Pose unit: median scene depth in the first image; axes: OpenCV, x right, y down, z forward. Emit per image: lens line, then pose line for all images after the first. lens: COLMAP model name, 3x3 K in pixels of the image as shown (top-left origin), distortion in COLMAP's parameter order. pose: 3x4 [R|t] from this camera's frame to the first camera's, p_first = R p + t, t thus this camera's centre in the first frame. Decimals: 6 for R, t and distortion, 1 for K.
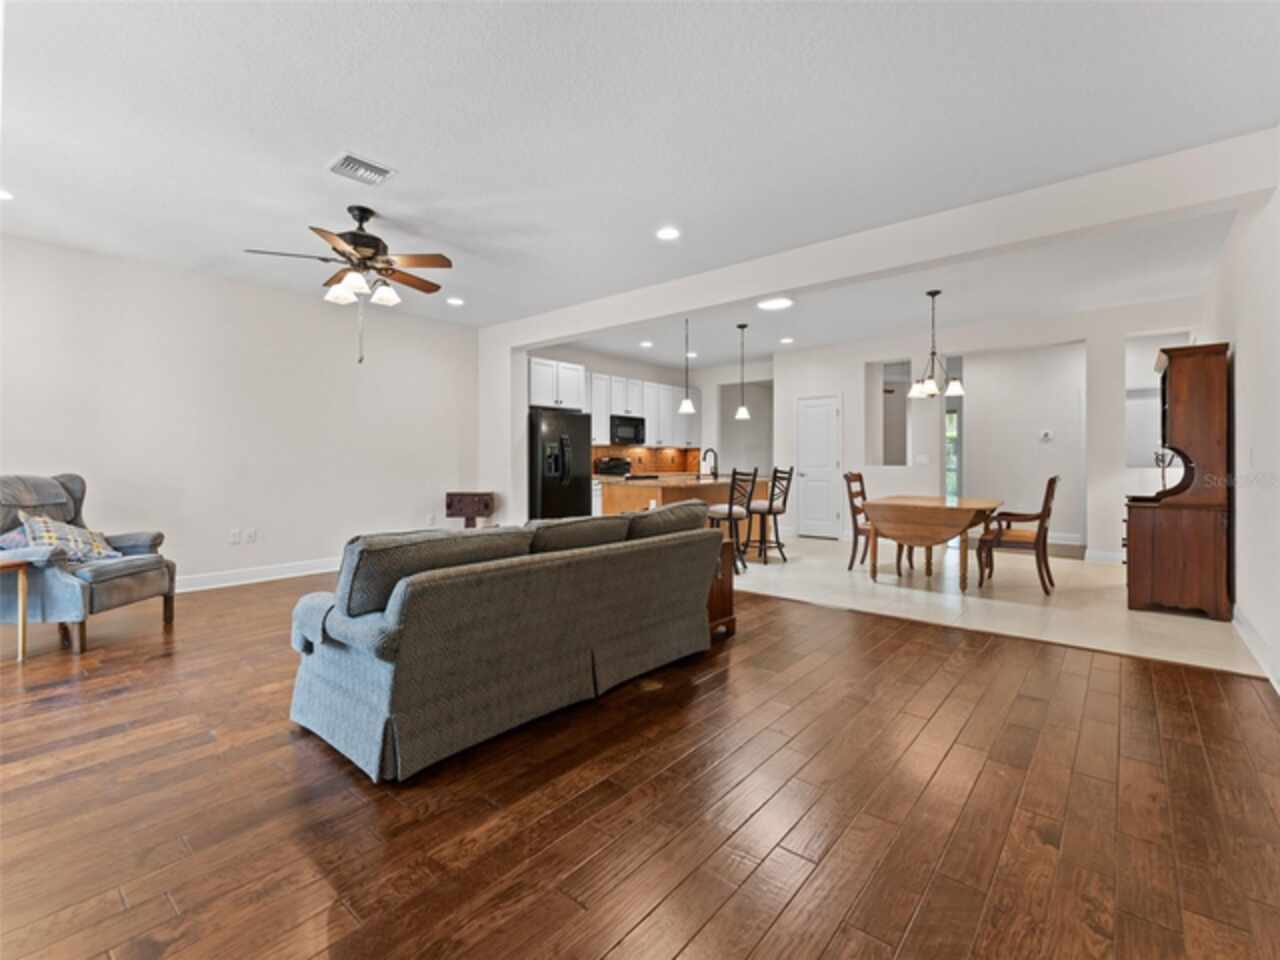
lens RADIAL K [[575.4, 0, 633.8], [0, 575.4, 472.3], [0, 0, 1]] dist [-0.000268, 0.000045]
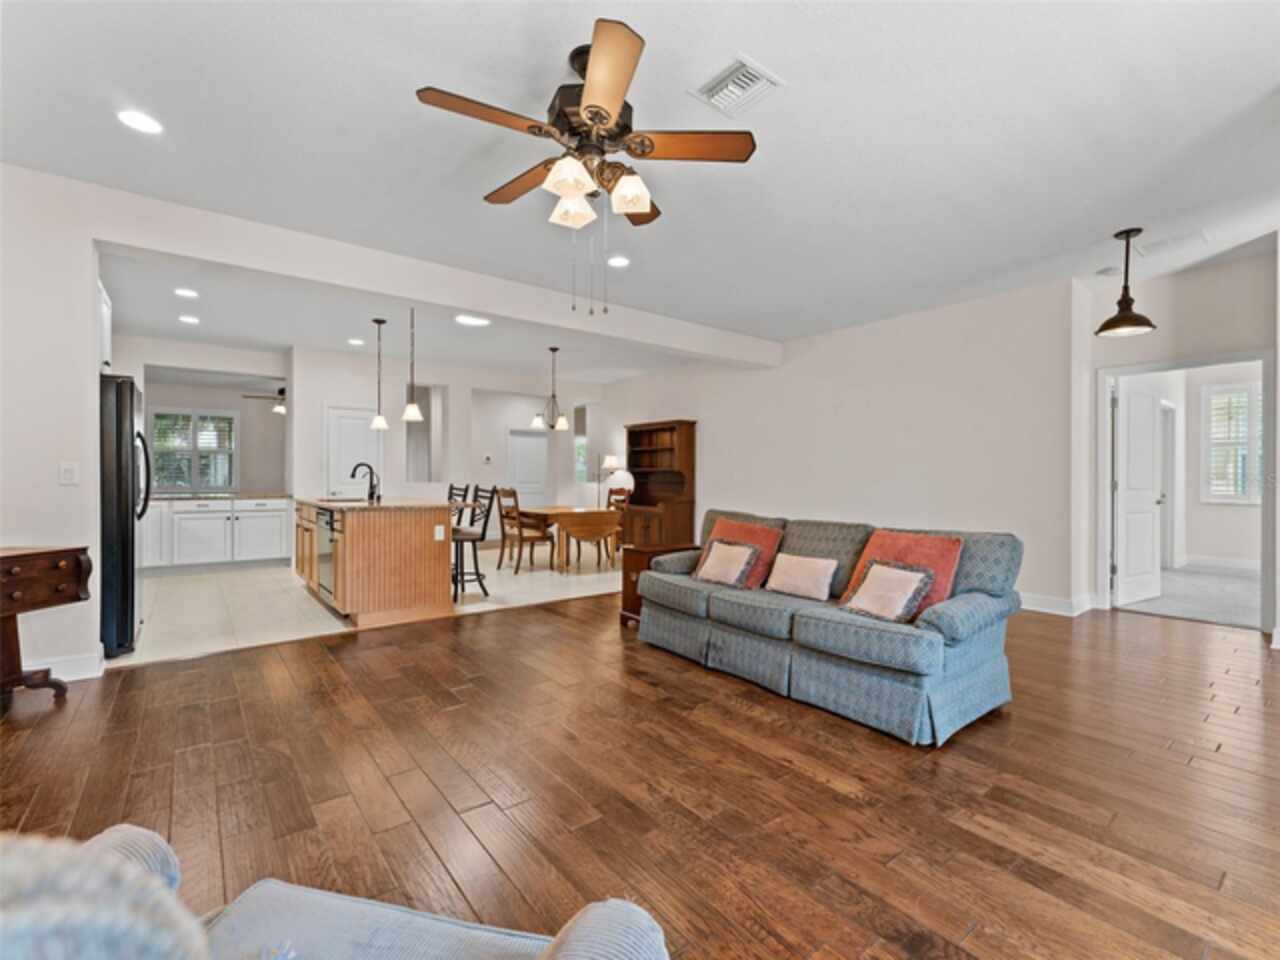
lens RADIAL K [[575.4, 0, 633.8], [0, 575.4, 472.3], [0, 0, 1]] dist [-0.000268, 0.000045]
pose [[0.205494, 0.012025, 0.978584, -0.725020], [0.016740, 0.999735, -0.015800, -0.009294], [-0.978515, 0.019628, 0.205239, 0.569017]]
